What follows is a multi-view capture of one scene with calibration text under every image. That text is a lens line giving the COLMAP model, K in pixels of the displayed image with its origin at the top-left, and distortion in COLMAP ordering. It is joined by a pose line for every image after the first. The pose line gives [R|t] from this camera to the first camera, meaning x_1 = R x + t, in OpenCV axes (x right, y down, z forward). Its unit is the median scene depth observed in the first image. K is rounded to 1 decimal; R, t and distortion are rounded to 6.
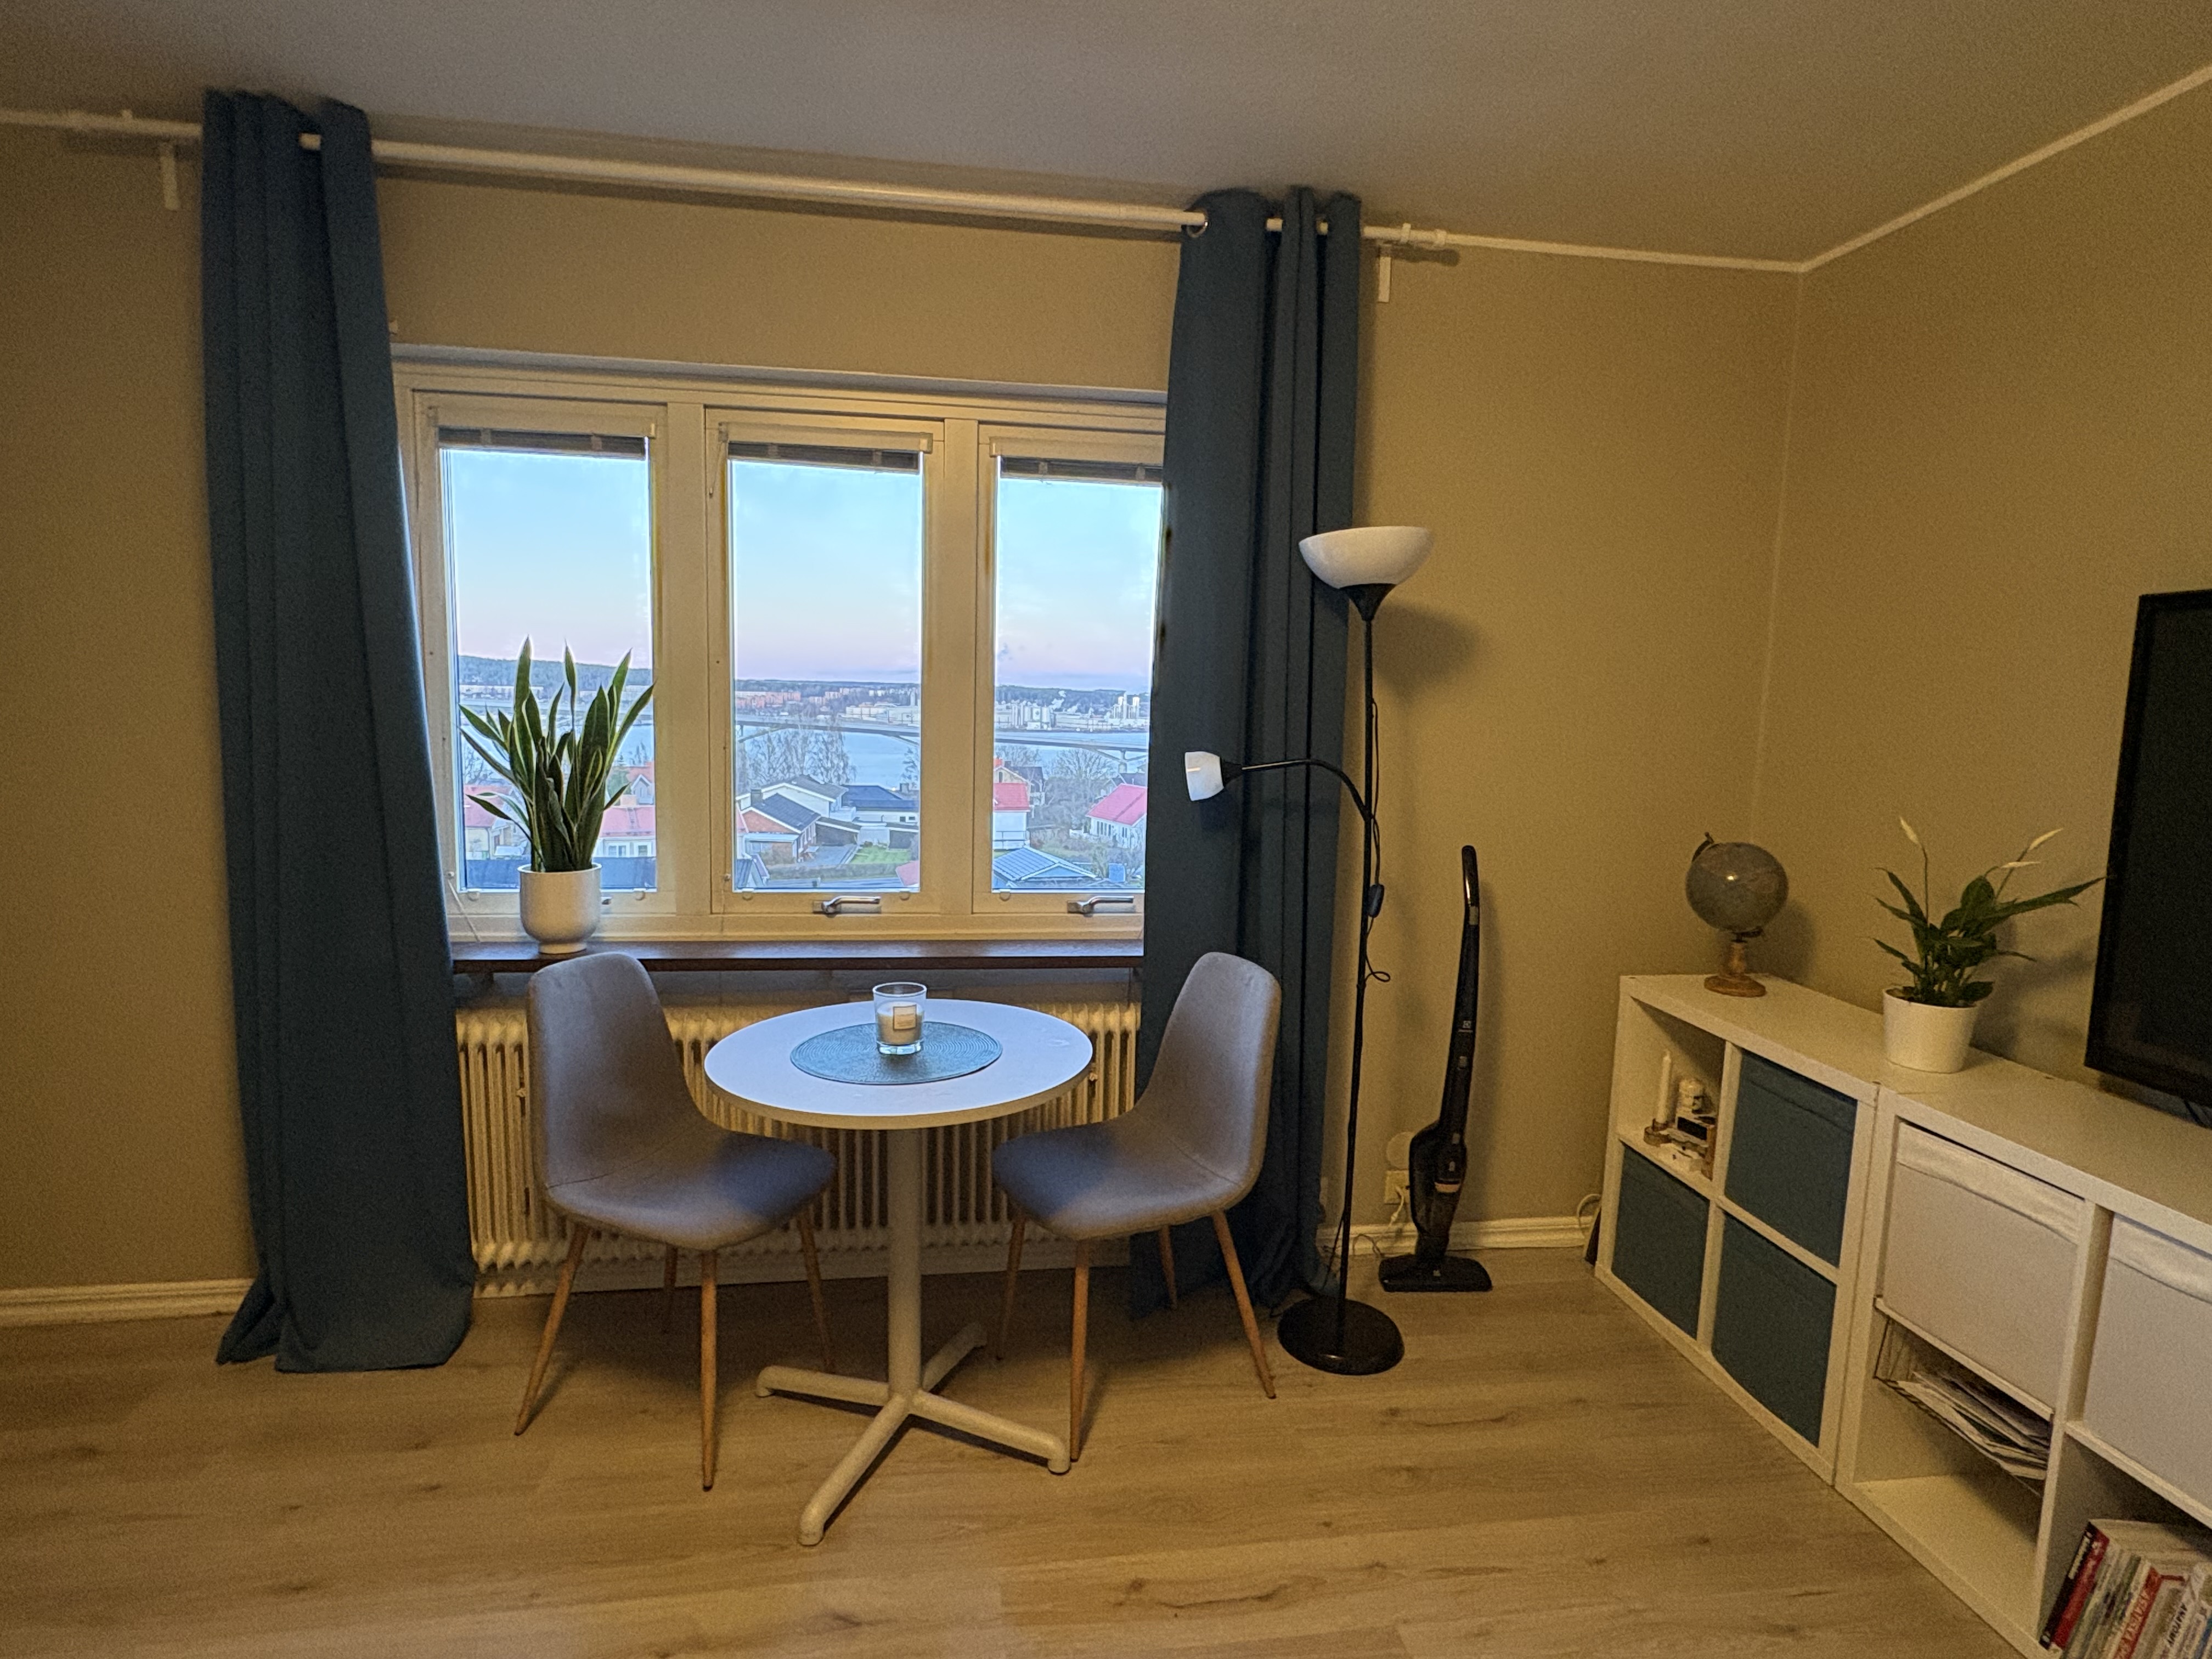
lens RADIAL K [[1169.5, 0, 1101.7], [0, 1169.5, 842.0], [0, 0, 1]] dist [0.006522, 0.001242]
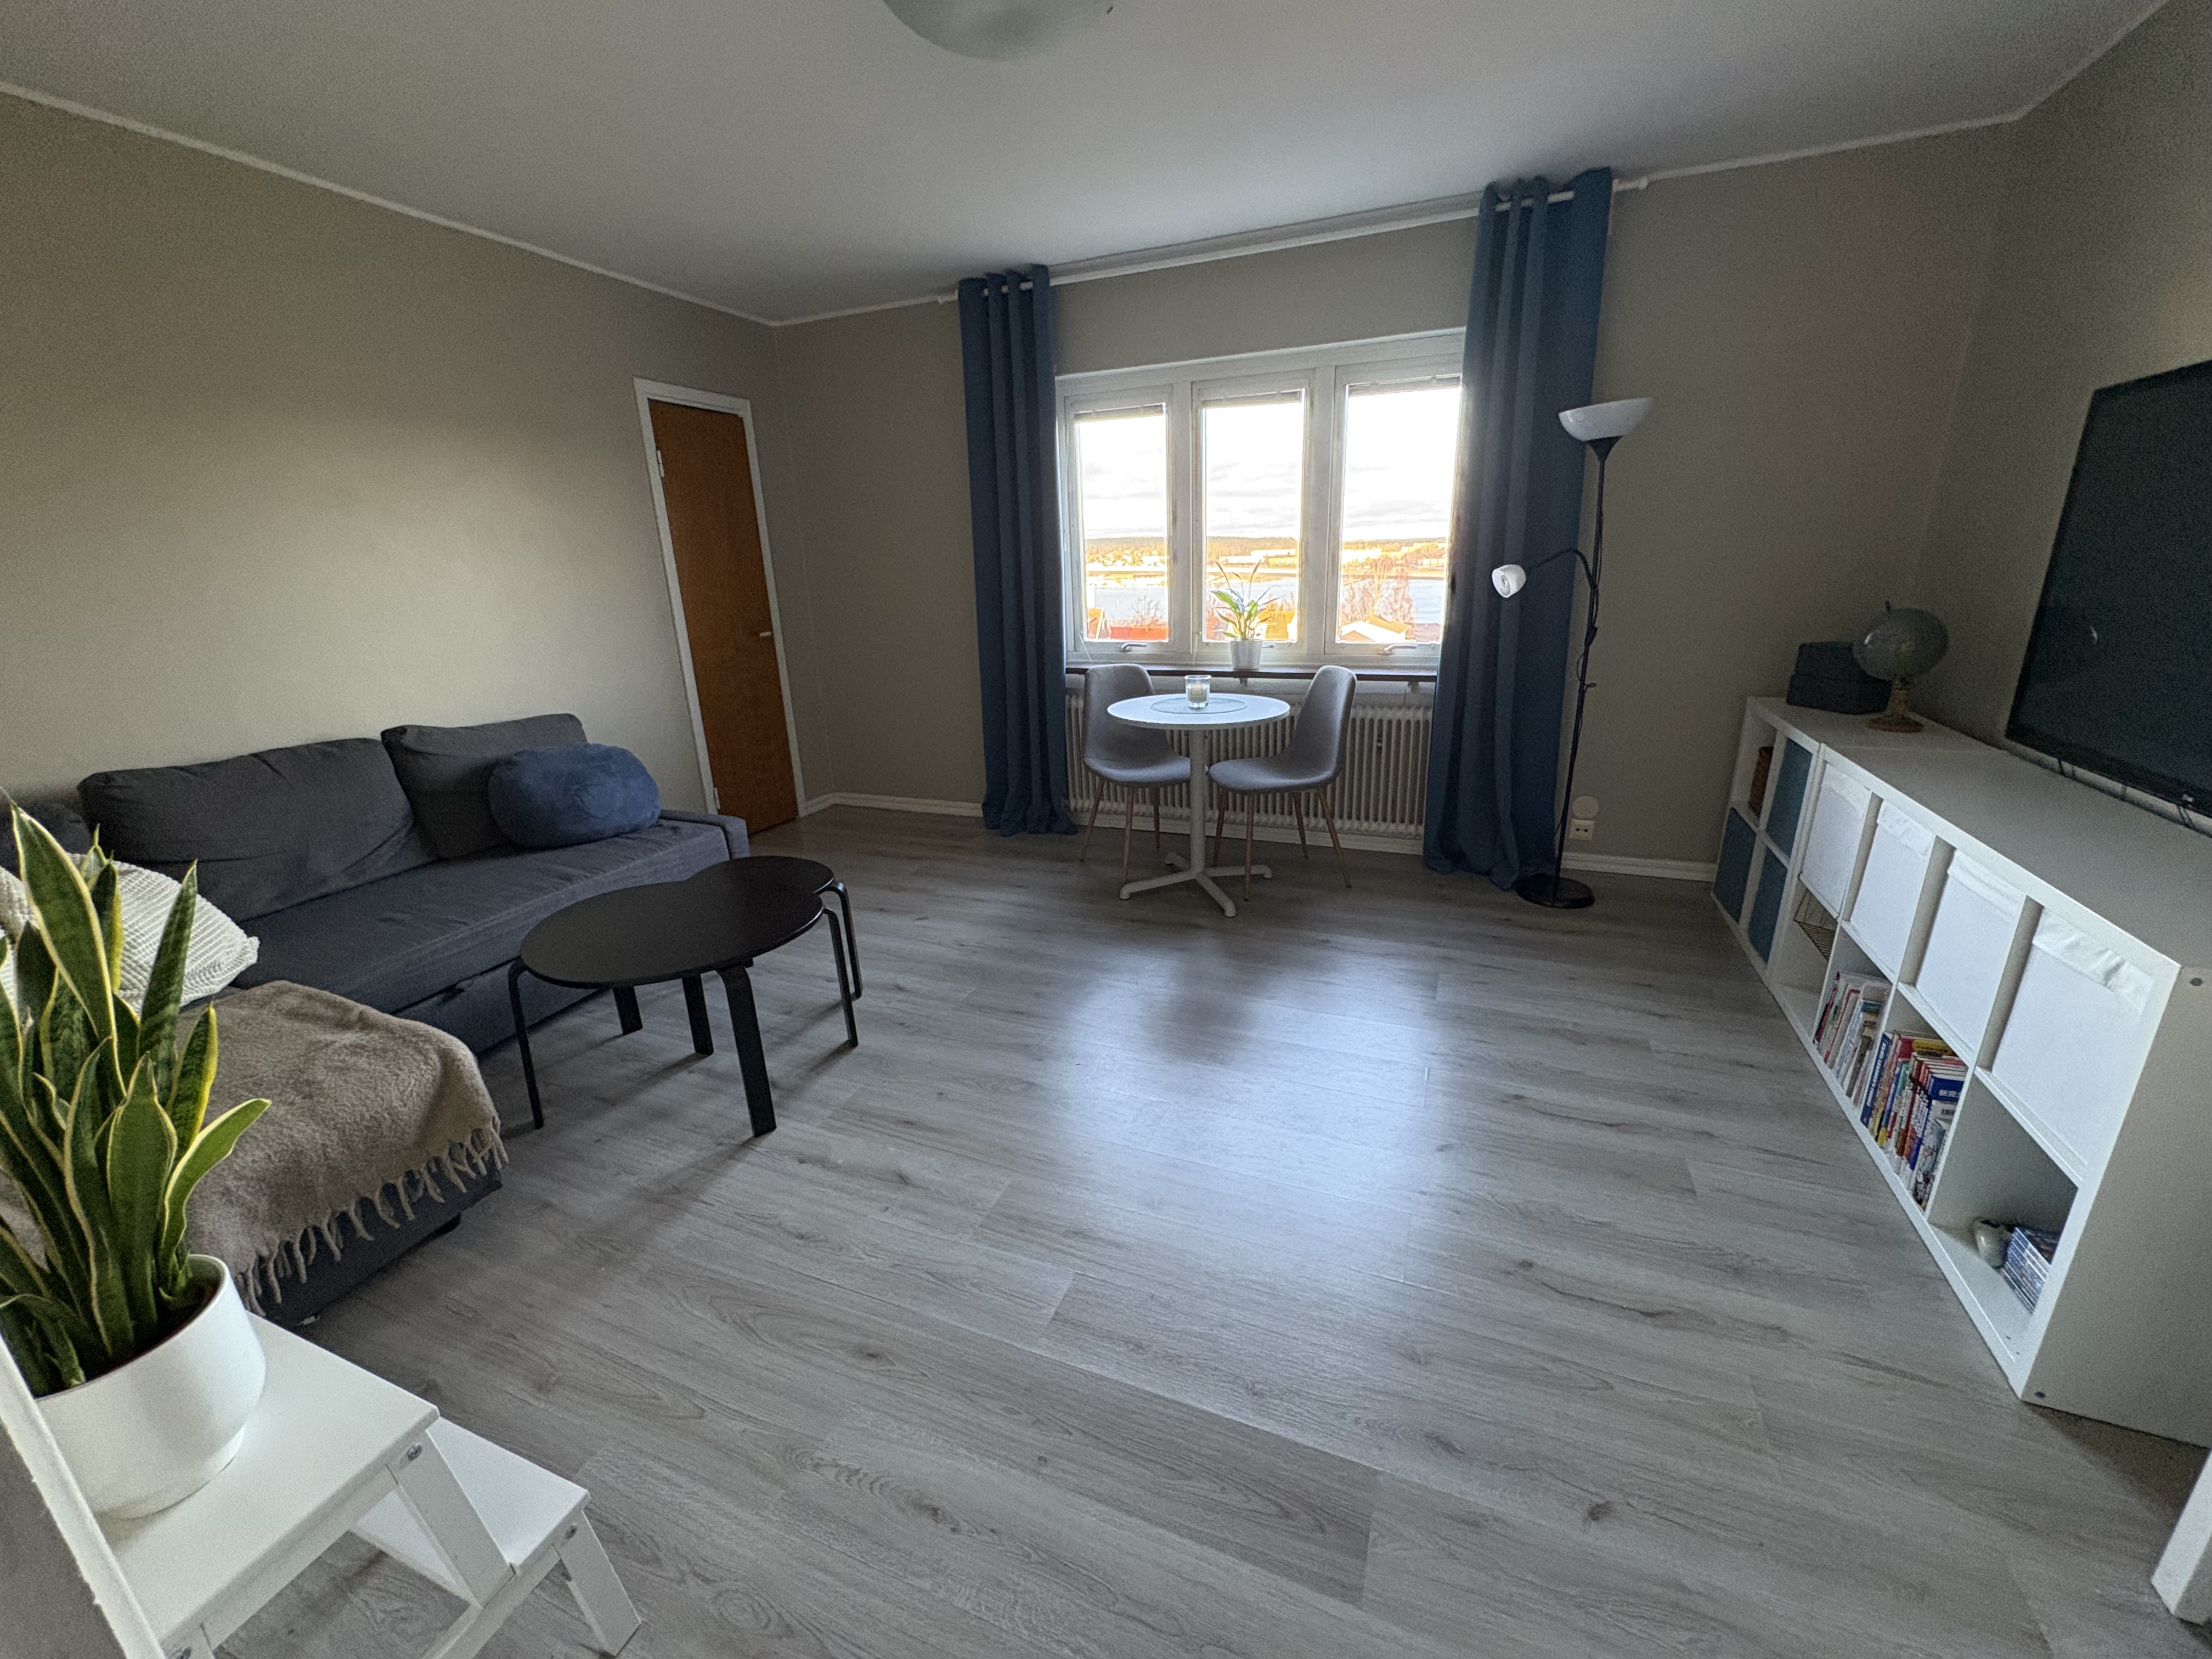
lens RADIAL K [[879.6, 0, 1104.9], [0, 879.6, 823.9], [0, 0, 1]] dist [0.003615, 0.000242]
pose [[0.855398, 0.093383, -0.509484, 0.316794], [-0.003910, 0.984750, 0.173929, 0.077137], [0.517957, -0.146786, 0.842718, -0.371069]]
